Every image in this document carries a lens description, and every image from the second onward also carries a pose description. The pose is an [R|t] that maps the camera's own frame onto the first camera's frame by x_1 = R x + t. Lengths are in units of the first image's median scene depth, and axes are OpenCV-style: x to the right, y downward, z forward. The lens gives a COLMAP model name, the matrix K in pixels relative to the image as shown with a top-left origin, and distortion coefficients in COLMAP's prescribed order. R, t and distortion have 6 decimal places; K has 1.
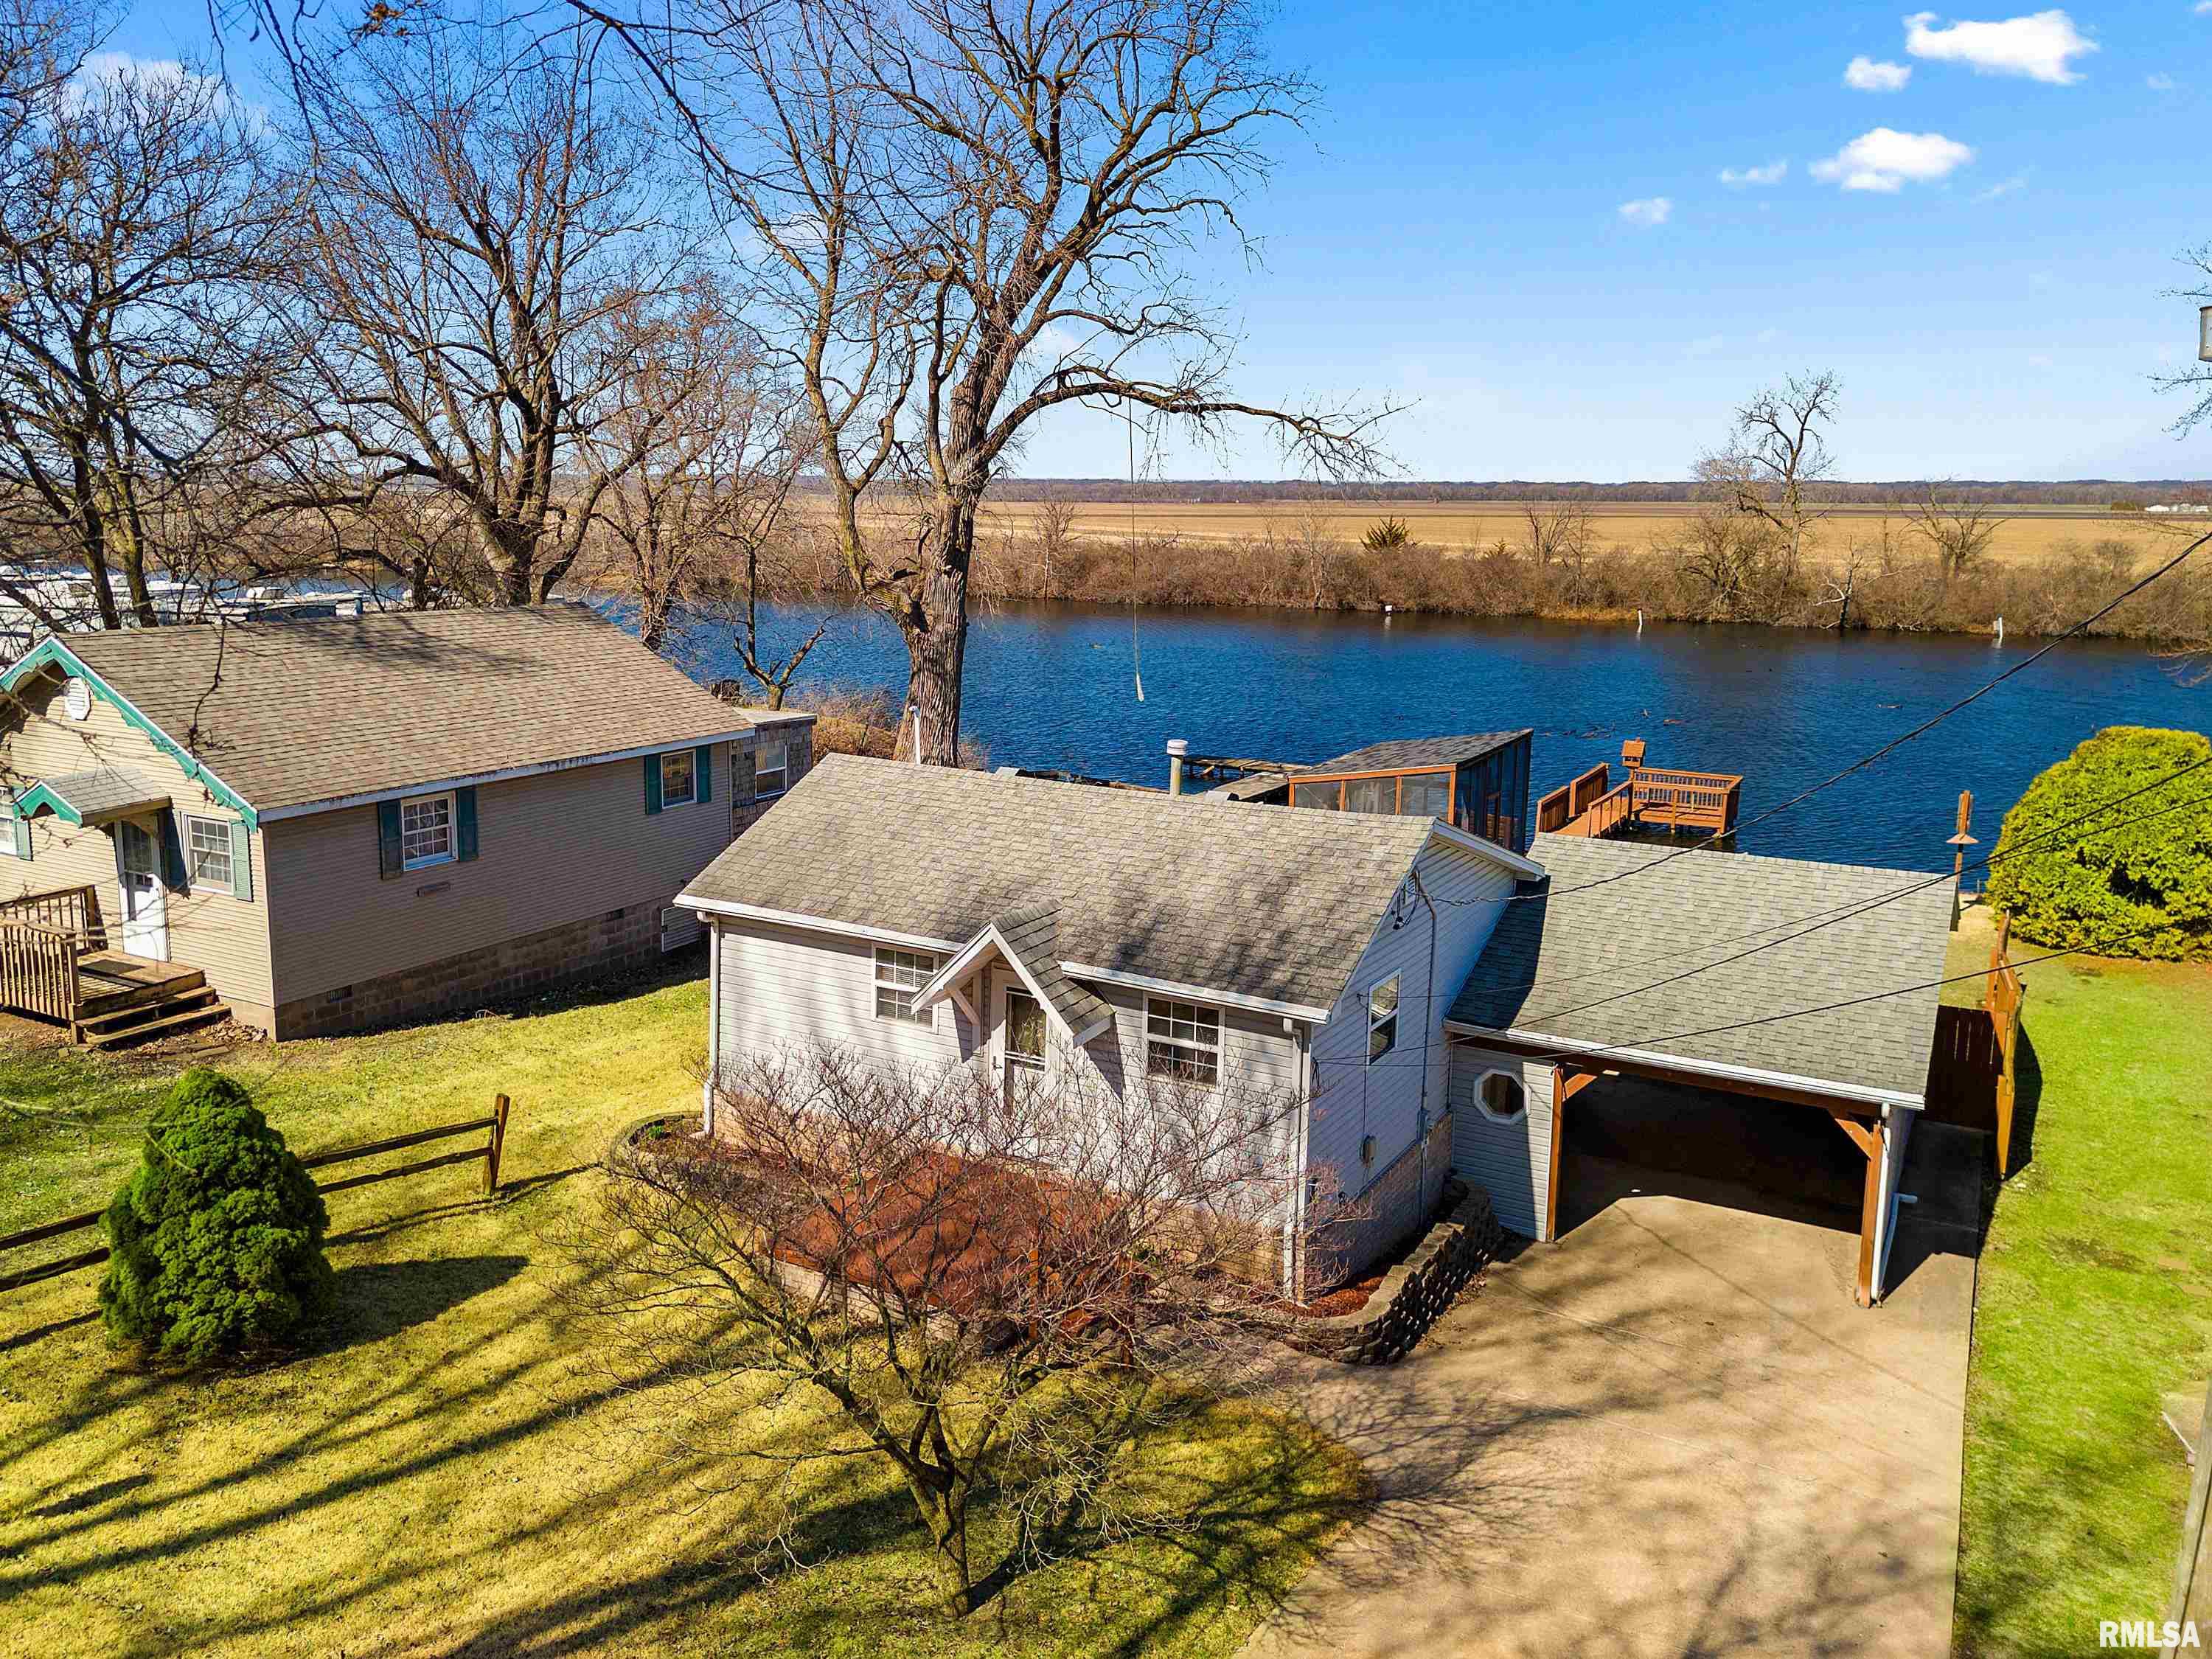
lens RADIAL K [[1692.8, 0, 1042.7], [0, 1692.8, 785.8], [0, 0, 1]] dist [0.081504, -0.086774]
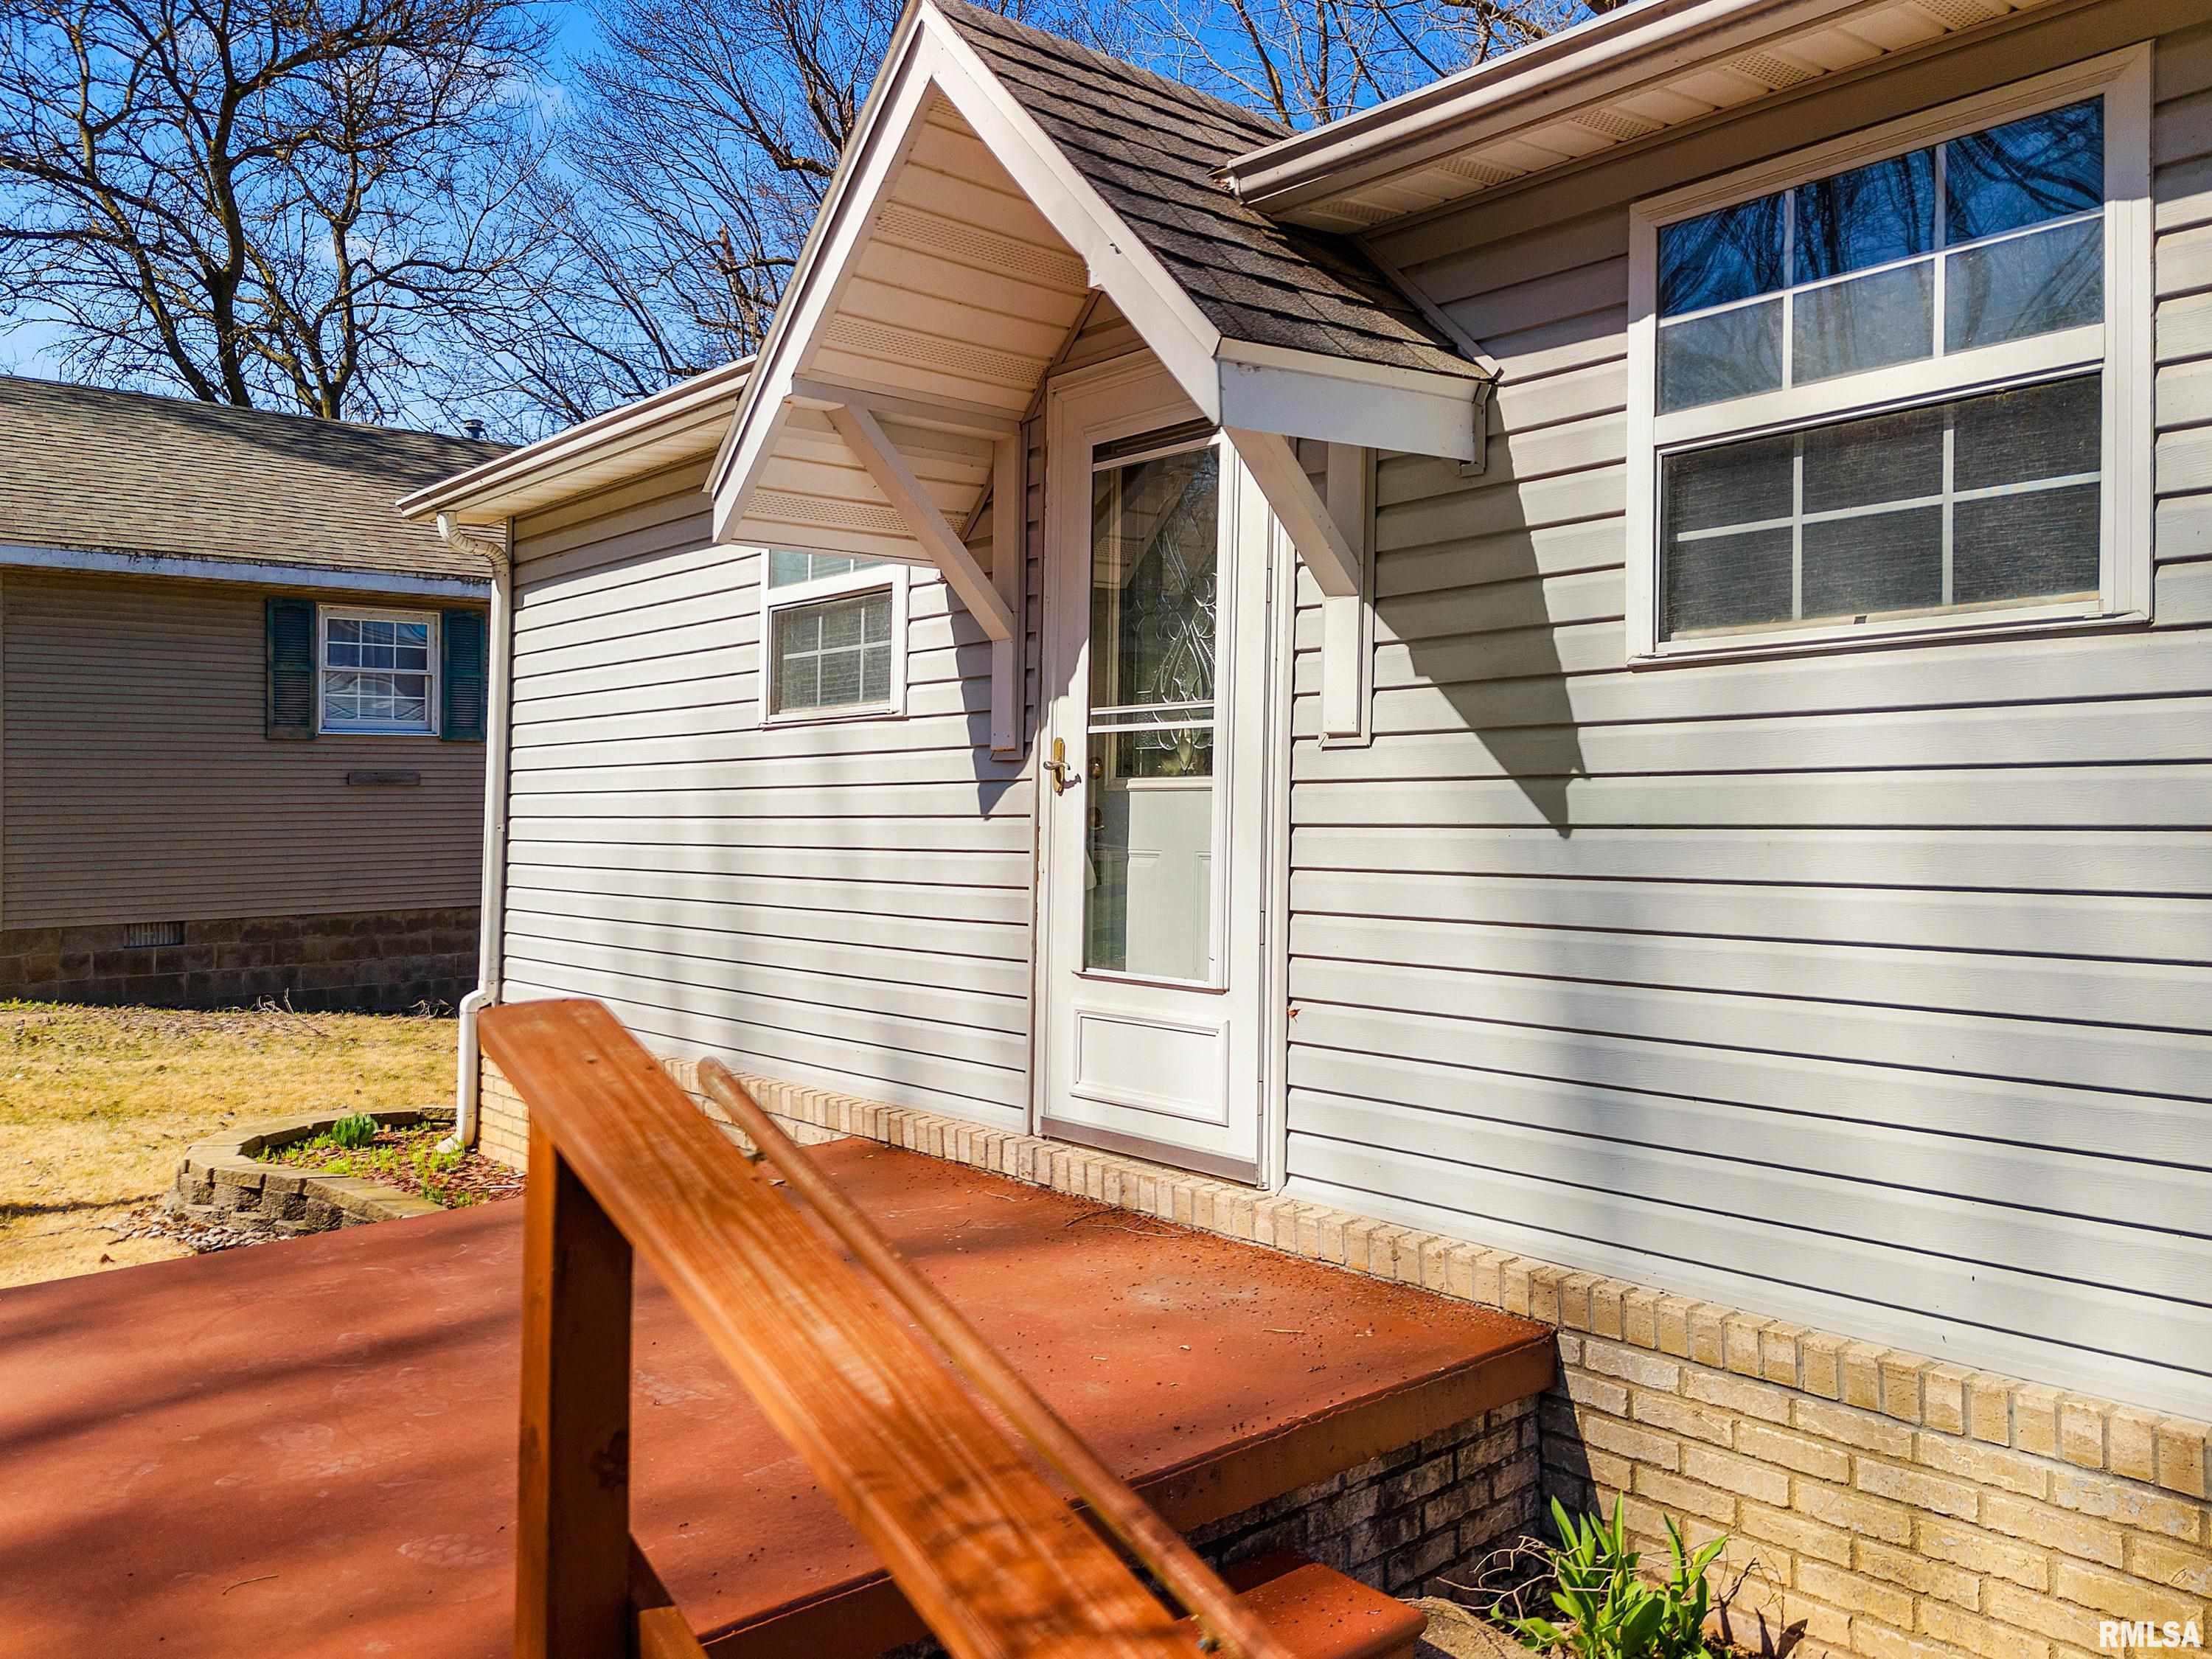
lens RADIAL K [[1668.6, 0, 1106.0], [0, 1668.6, 829.5], [0, 0, 1]] dist [0.116606, -0.152903]
pose [[0.948715, -0.013090, -0.315860, 0.021980], [-0.037579, 0.987389, -0.153790, 0.077802], [0.313890, 0.157773, 0.936259, 0.282234]]
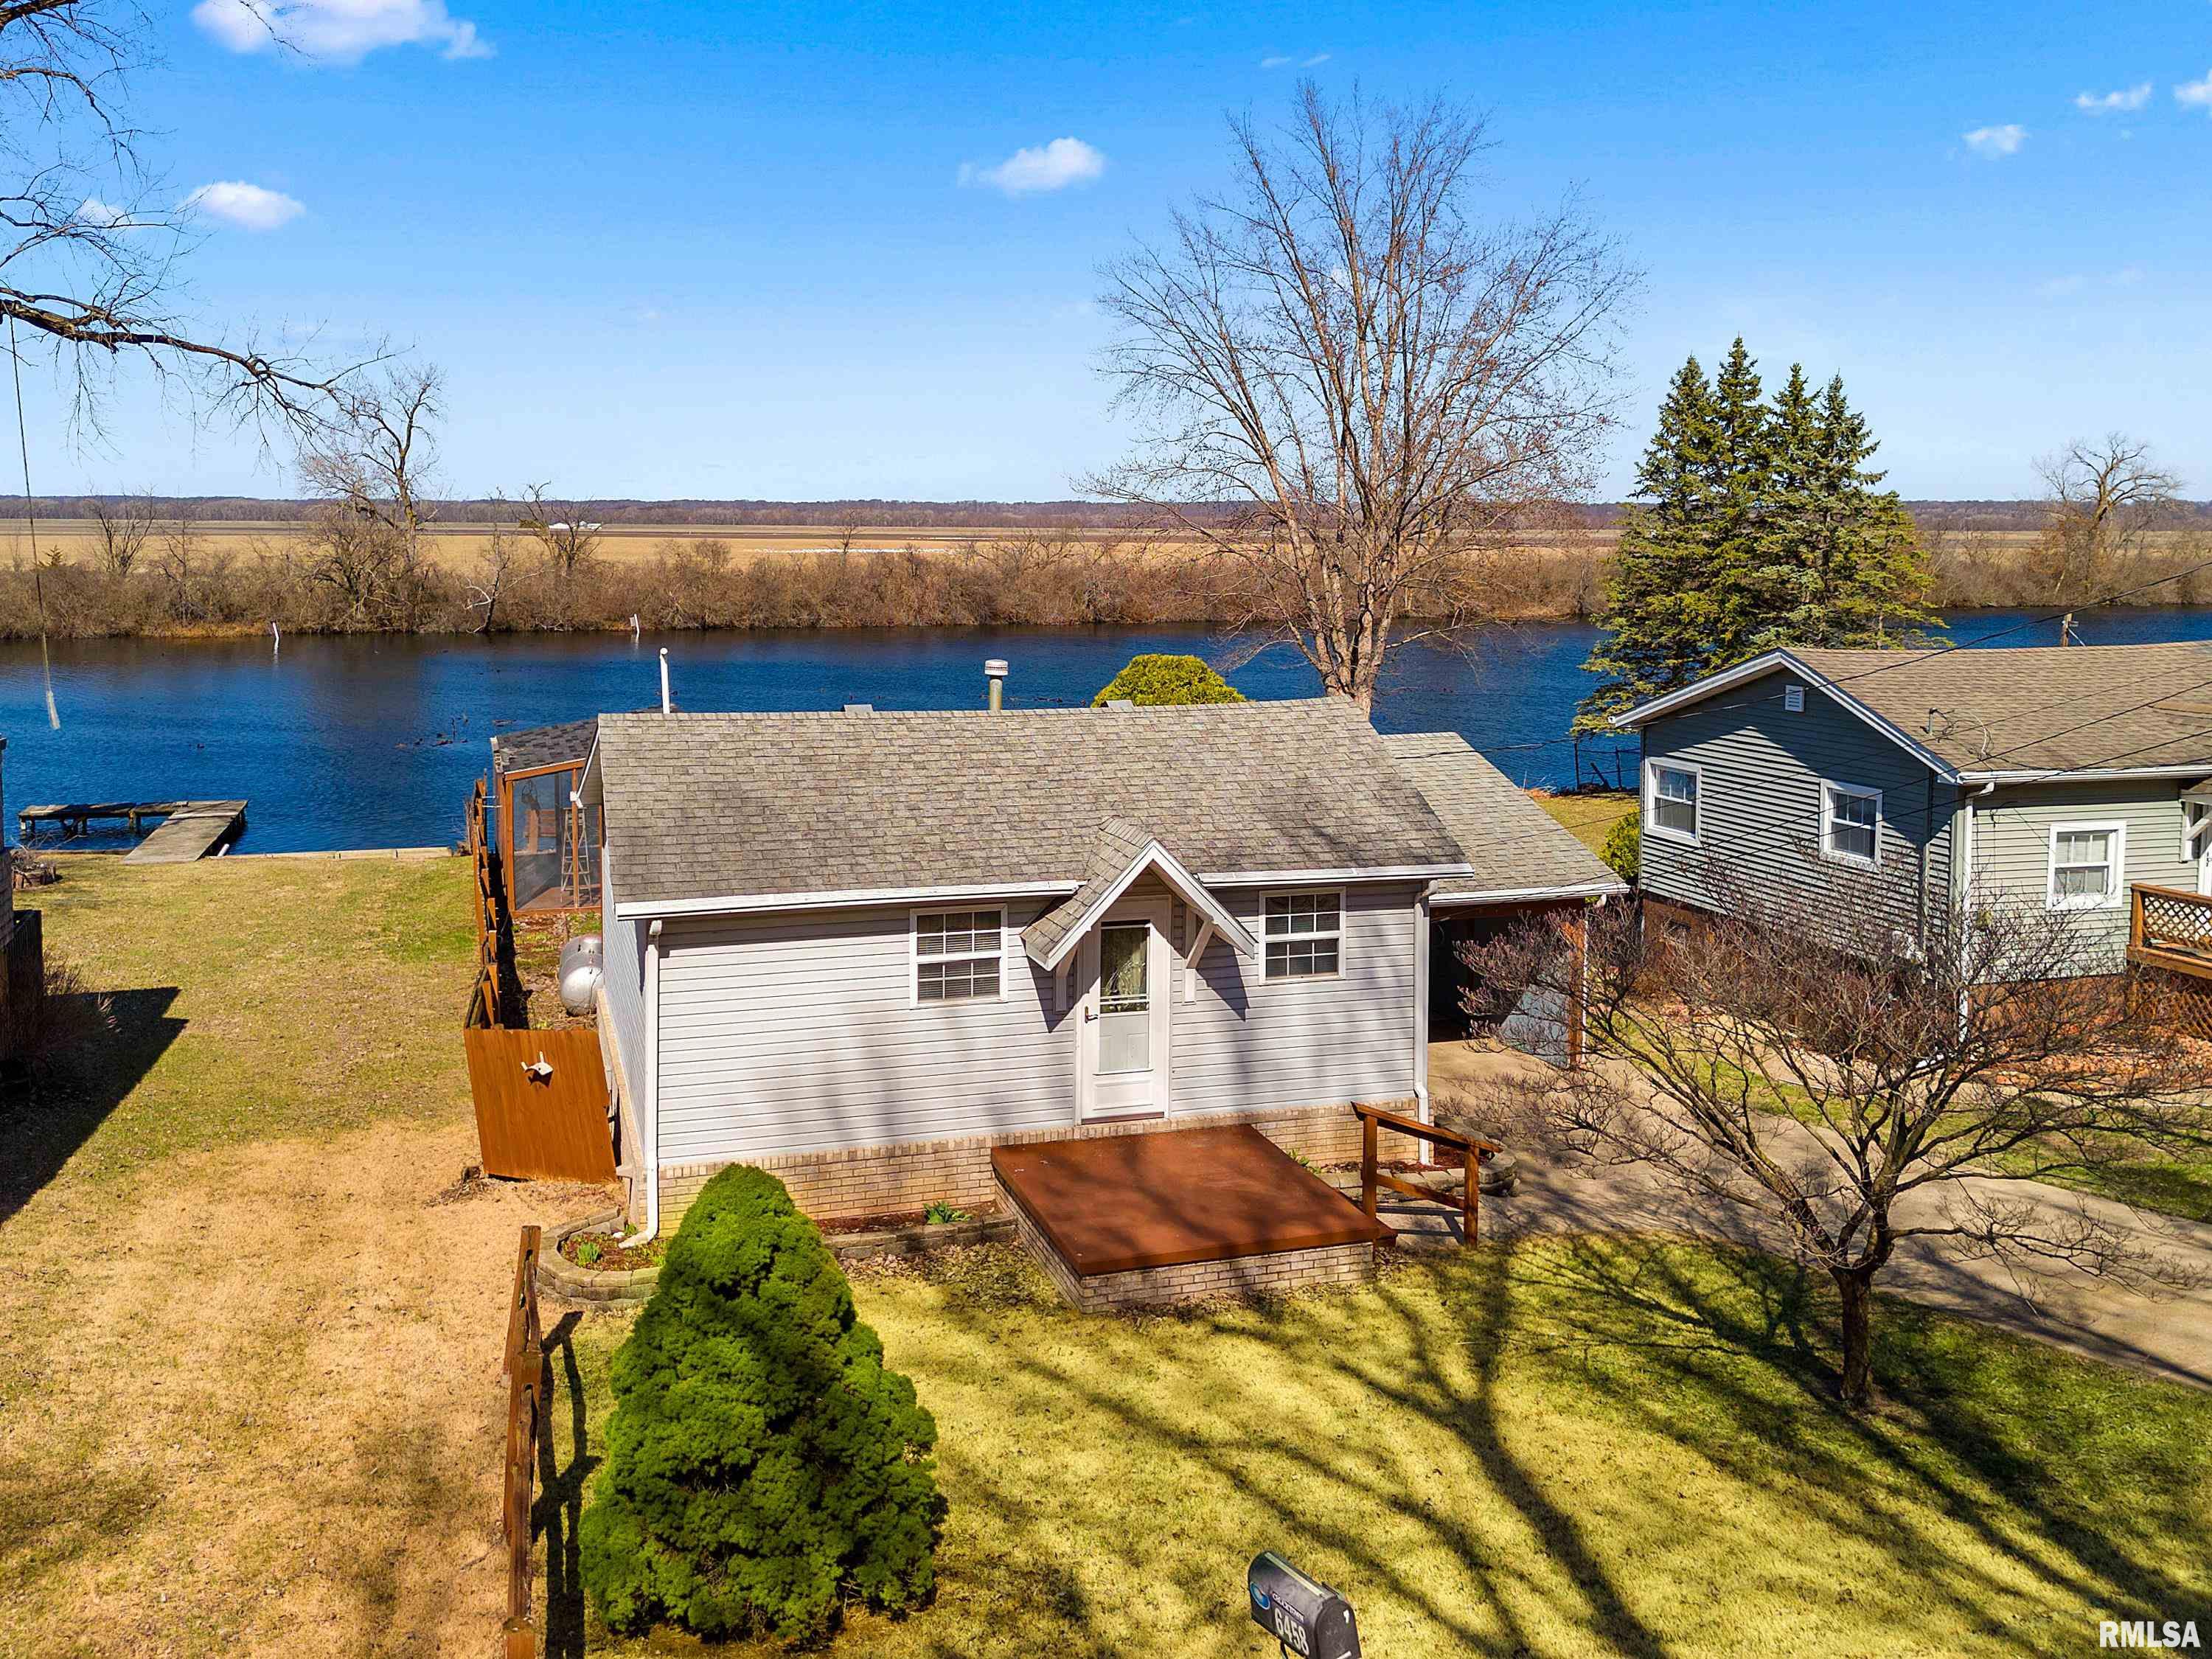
lens RADIAL K [[1873.1, 0, 1099.9], [0, 1873.1, 680.2], [0, 0, 1]] dist [0.101551, -0.150794]
pose [[0.659727, -0.067307, 0.748485, -0.270041], [0.126944, 0.991650, -0.022717, 0.005758], [-0.740706, 0.110003, 0.662762, 0.124357]]
